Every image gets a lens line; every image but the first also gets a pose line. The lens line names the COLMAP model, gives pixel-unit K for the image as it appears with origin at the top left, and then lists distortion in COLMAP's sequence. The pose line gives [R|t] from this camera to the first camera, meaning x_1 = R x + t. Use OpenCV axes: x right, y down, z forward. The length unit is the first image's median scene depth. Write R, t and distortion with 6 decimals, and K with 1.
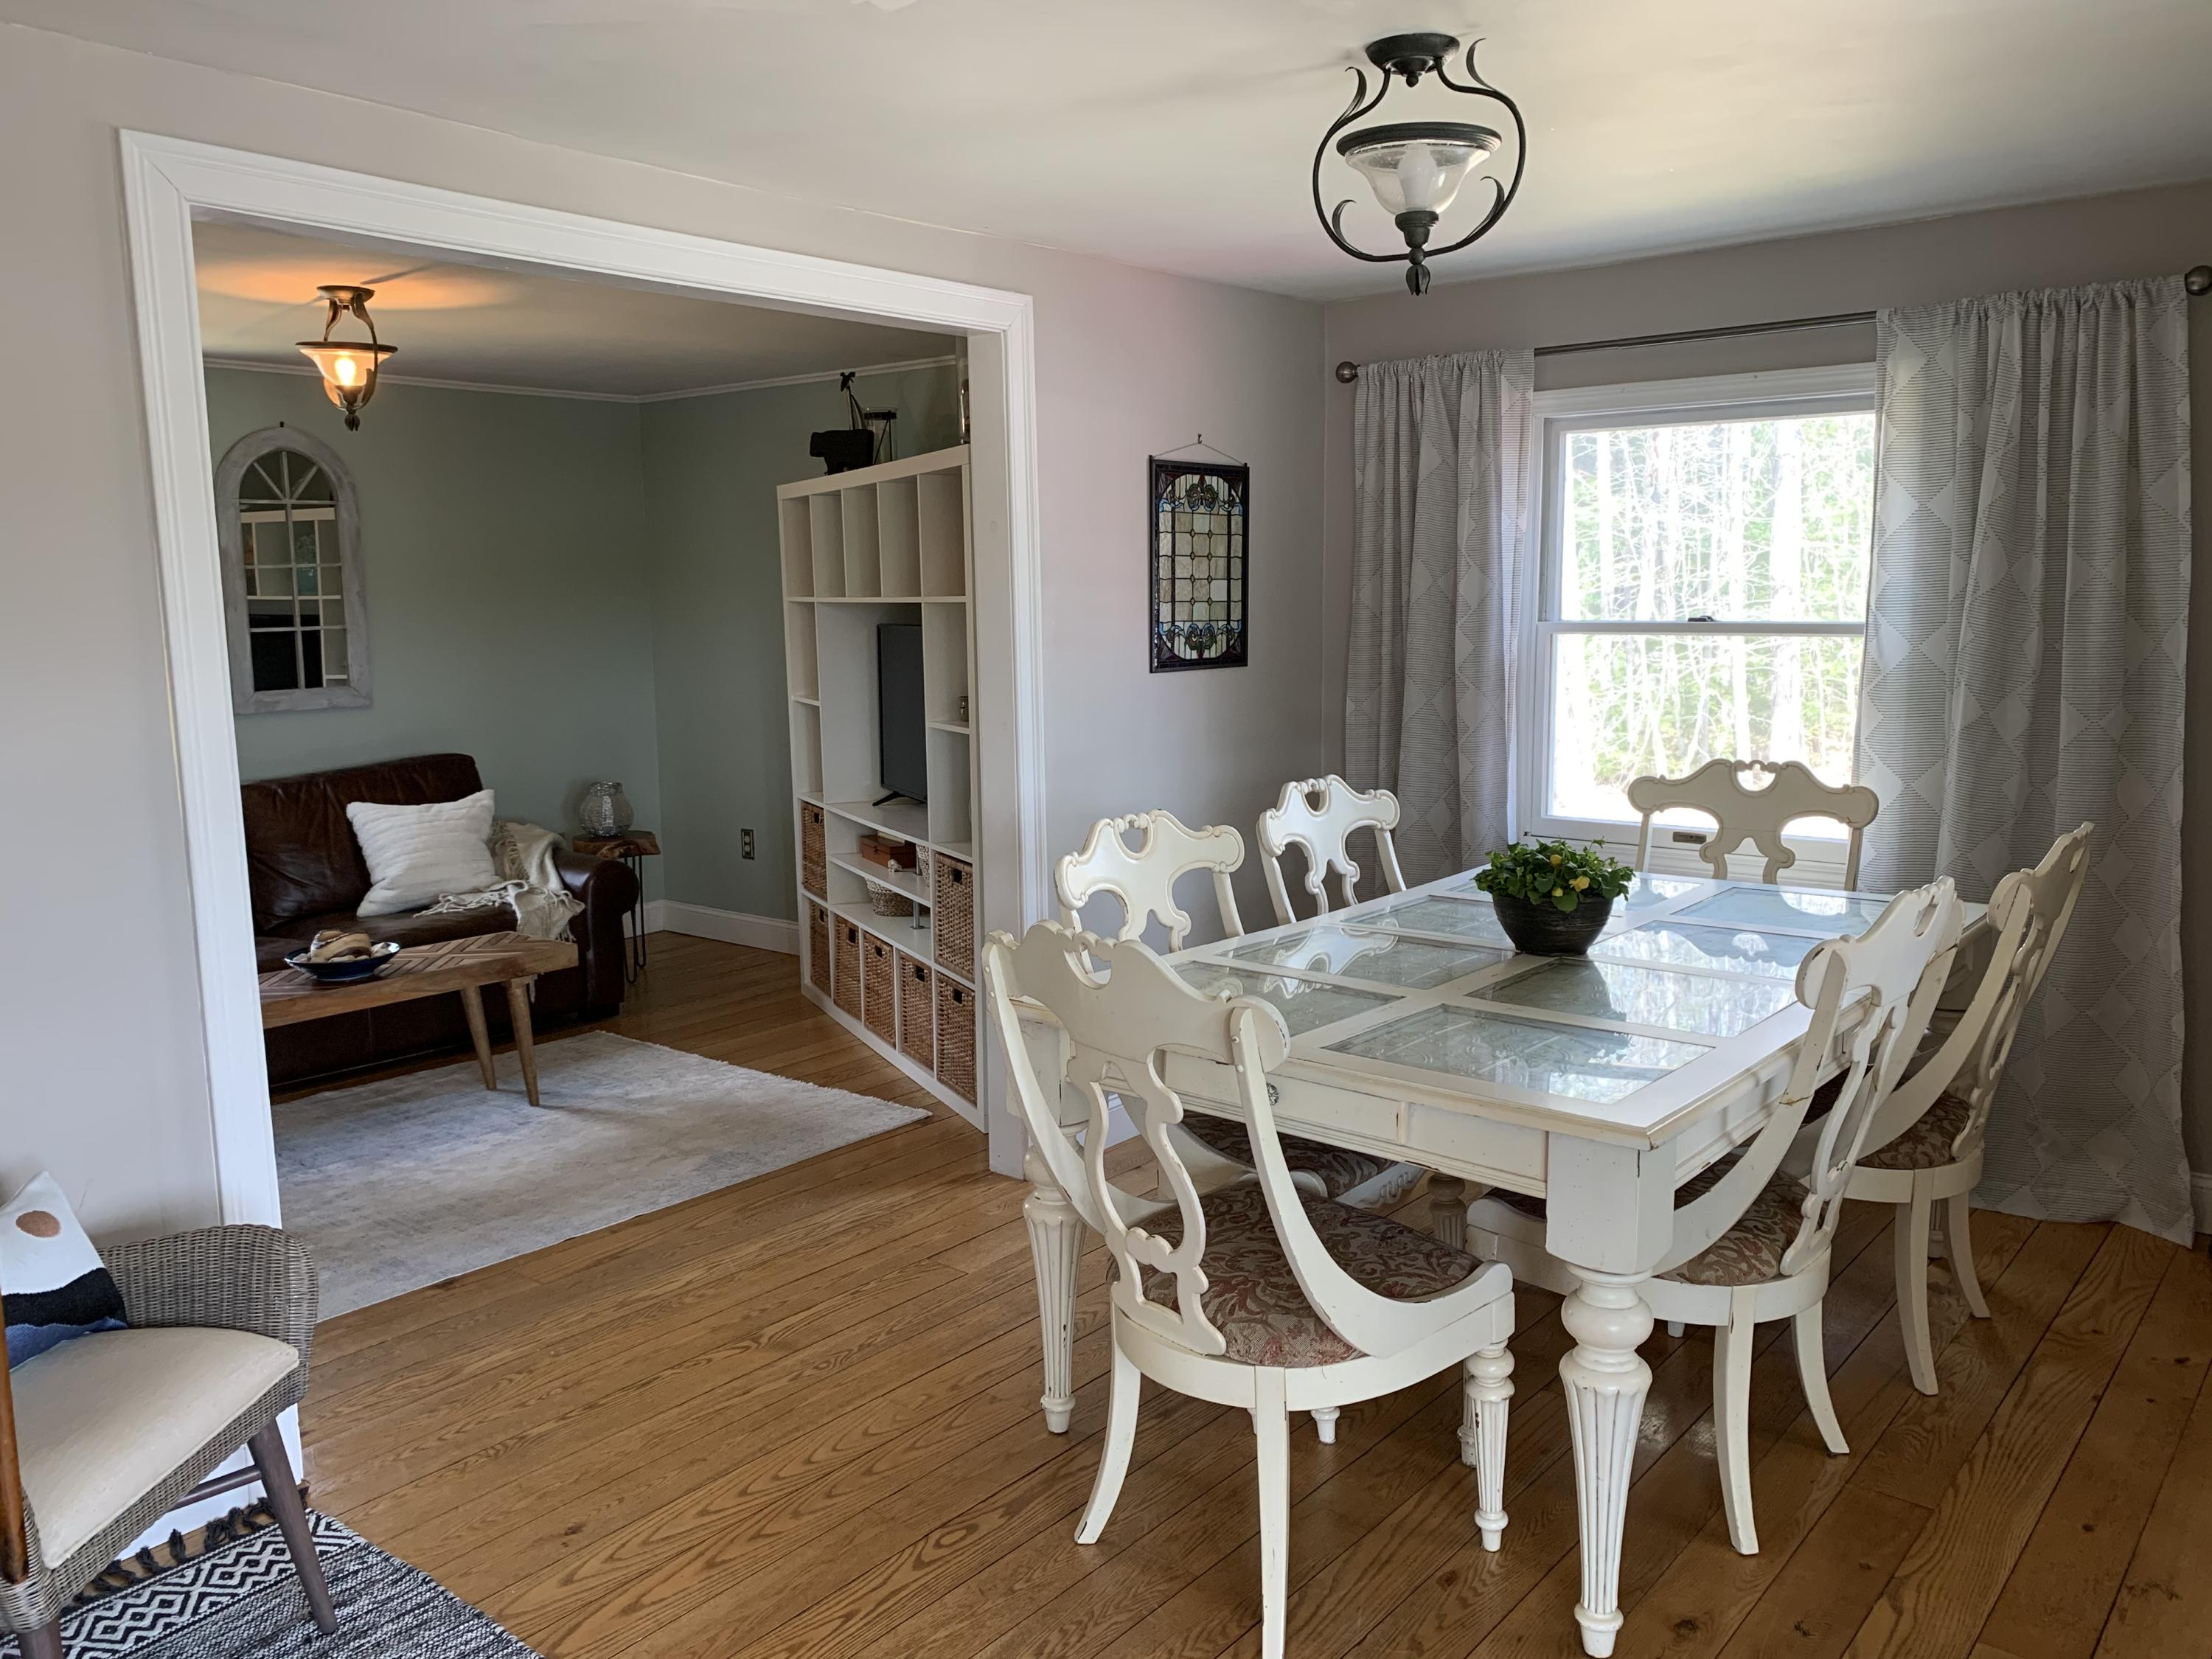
lens RADIAL K [[1708.2, 0, 1147.9], [0, 1708.2, 806.9], [0, 0, 1]] dist [-0.000837, -0.082063]
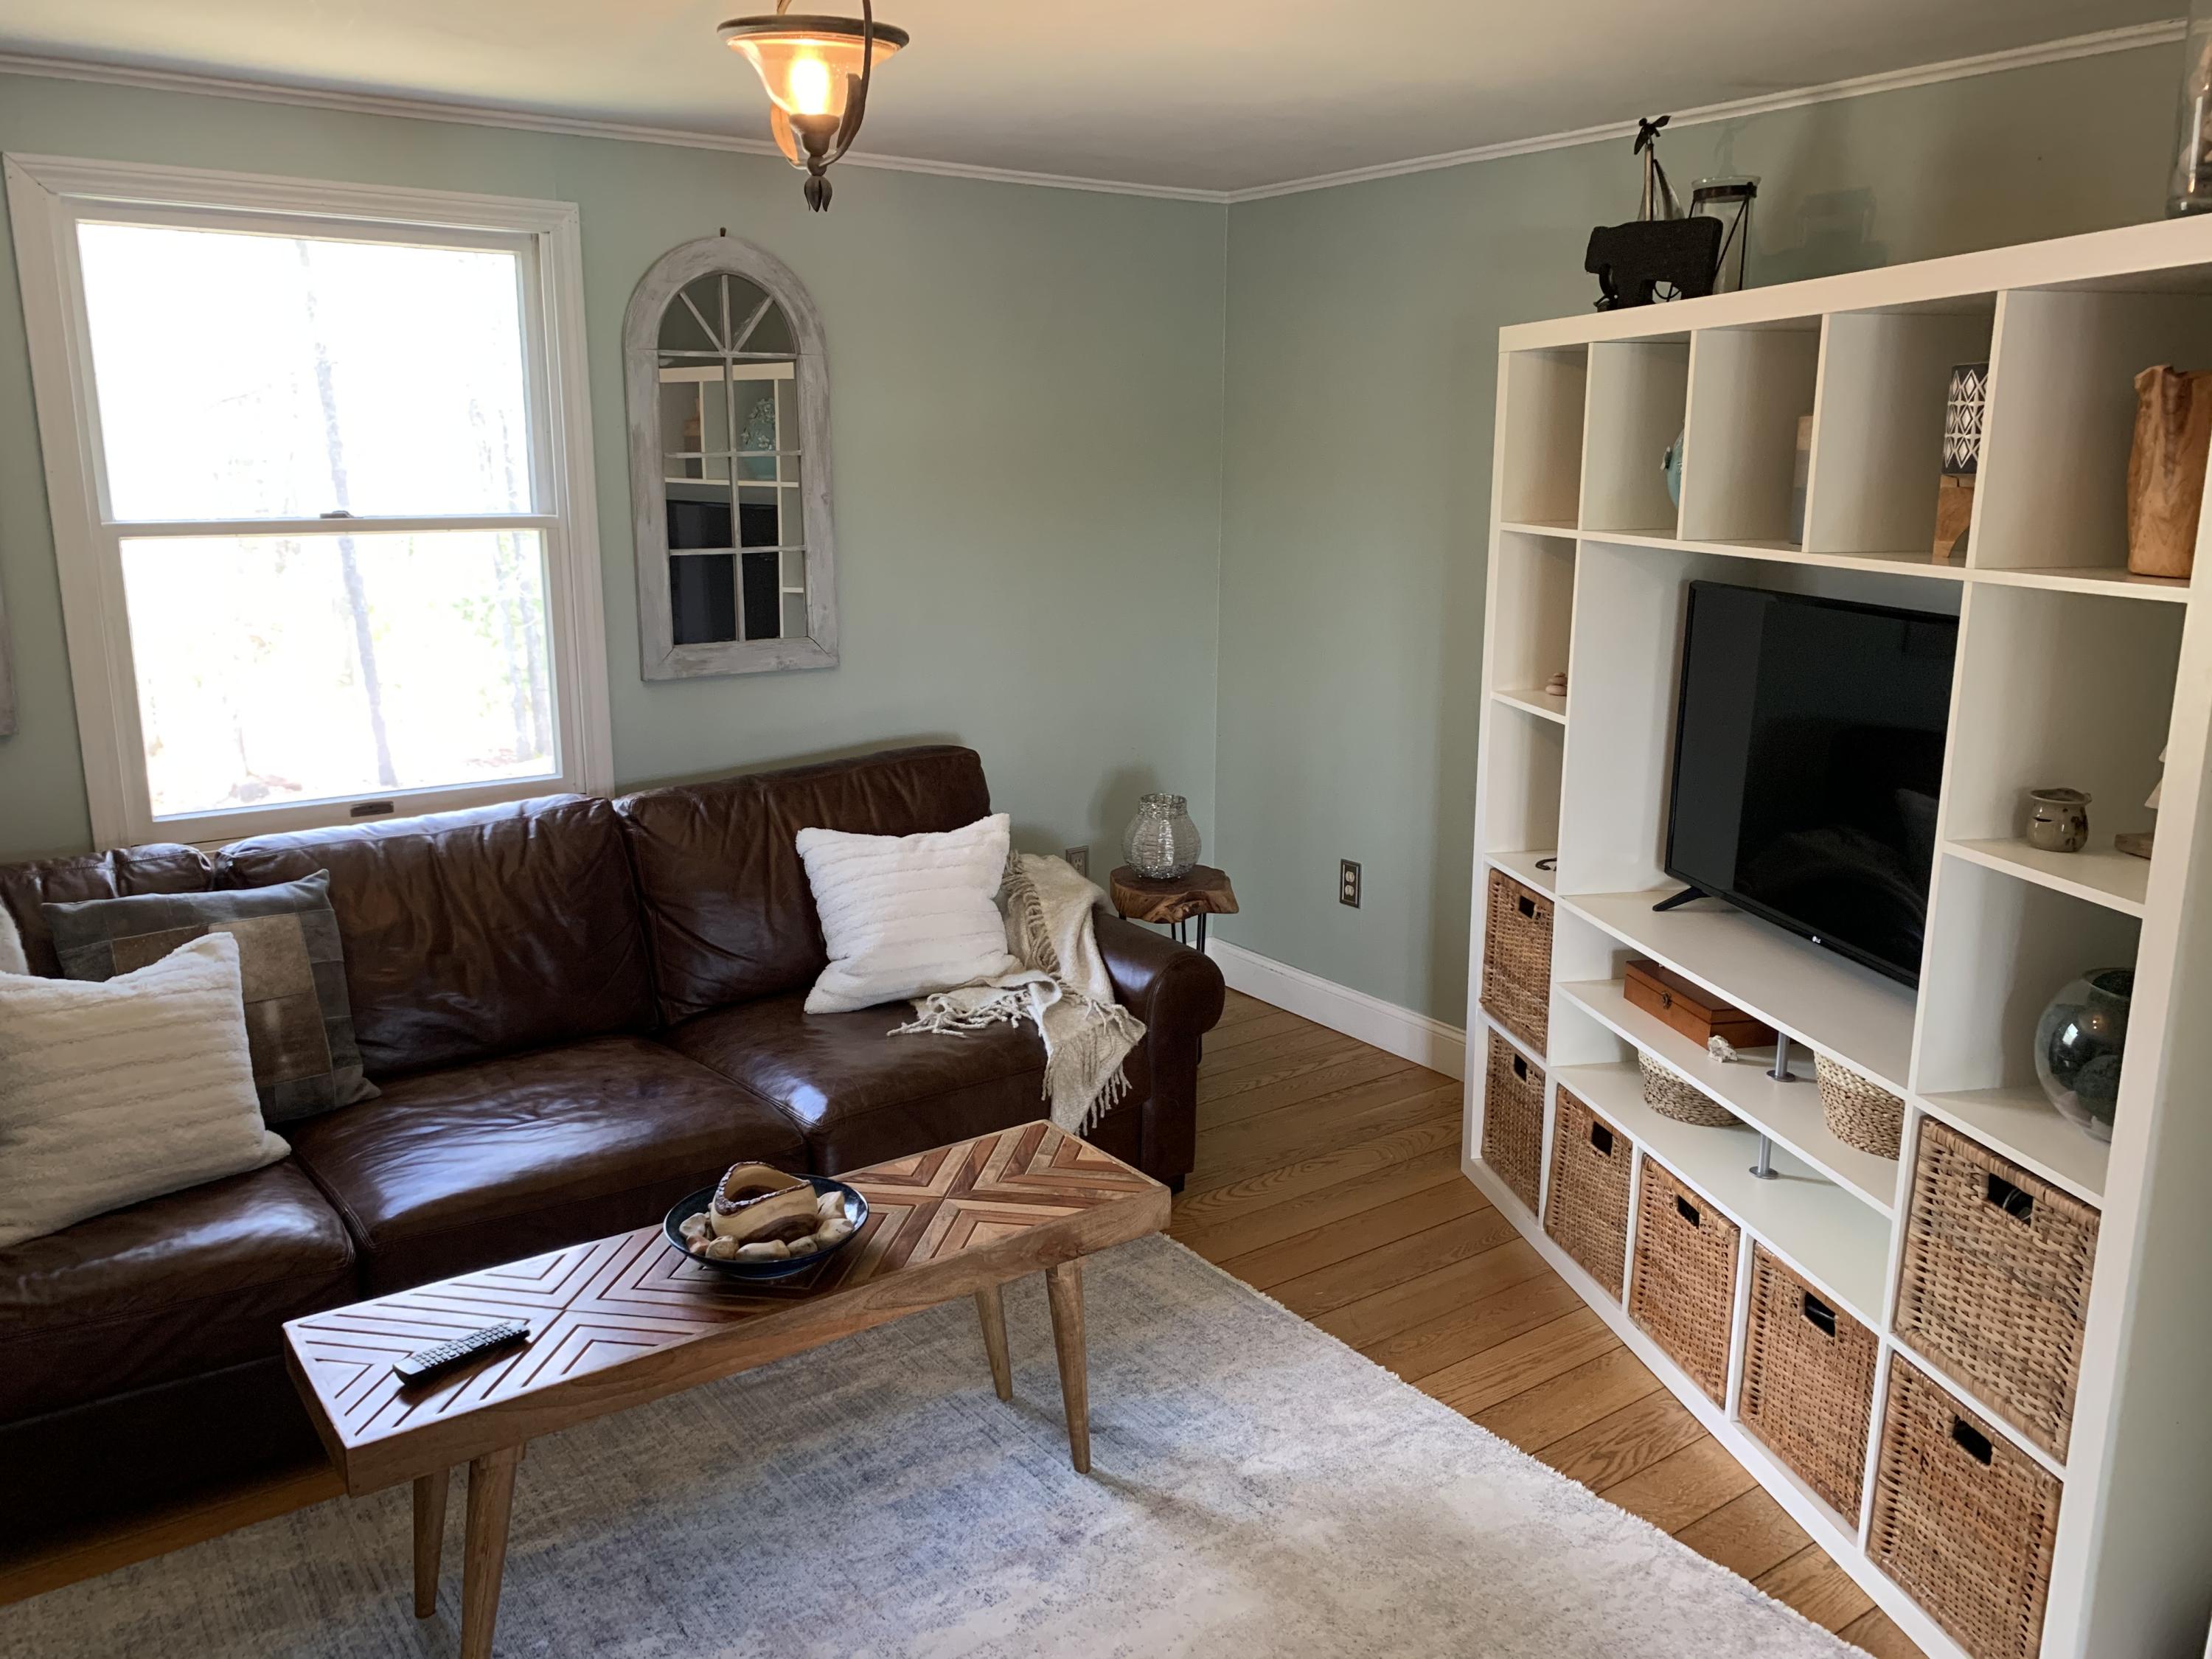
lens RADIAL K [[1706.8, 0, 1106.0], [0, 1706.8, 829.5], [0, 0, 1]] dist [0.034036, -0.000896]
pose [[0.962024, 0.077103, -0.261851, -0.186002], [-0.052683, 0.993688, 0.099040, -0.073415], [0.267834, -0.081484, 0.960013, 0.404097]]
